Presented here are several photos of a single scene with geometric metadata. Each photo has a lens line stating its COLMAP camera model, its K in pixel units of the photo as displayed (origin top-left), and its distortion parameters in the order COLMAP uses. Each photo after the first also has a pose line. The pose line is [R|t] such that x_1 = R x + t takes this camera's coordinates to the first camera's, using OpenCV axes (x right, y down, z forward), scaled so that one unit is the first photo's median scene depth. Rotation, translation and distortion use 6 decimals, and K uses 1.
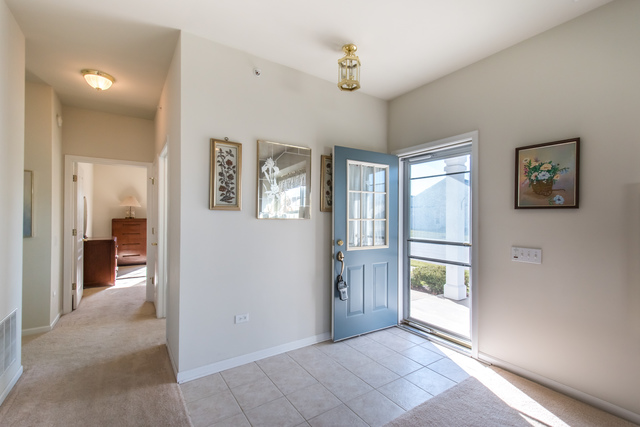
lens RADIAL K [[284.1, 0, 322.3], [0, 284.1, 216.6], [0, 0, 1]] dist [0.017486, -0.000032]
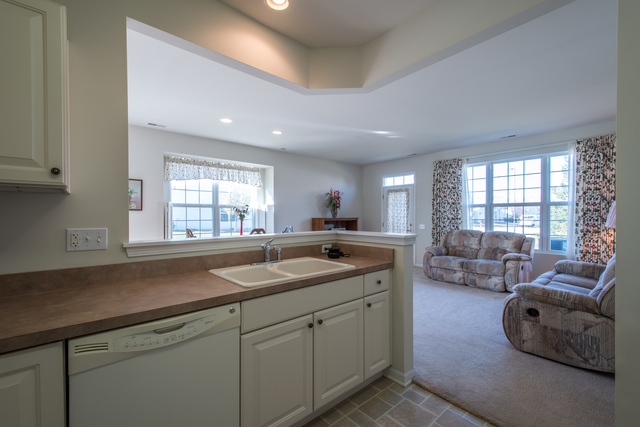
lens RADIAL K [[276.7, 0, 320.2], [0, 276.7, 217.2], [0, 0, 1]] dist [0.007637, -0.000351]
pose [[-0.117094, -0.011103, 0.993059, -1.038351], [-0.002595, 0.999938, 0.010874, -0.002306], [-0.993117, -0.001304, -0.117115, -0.110097]]
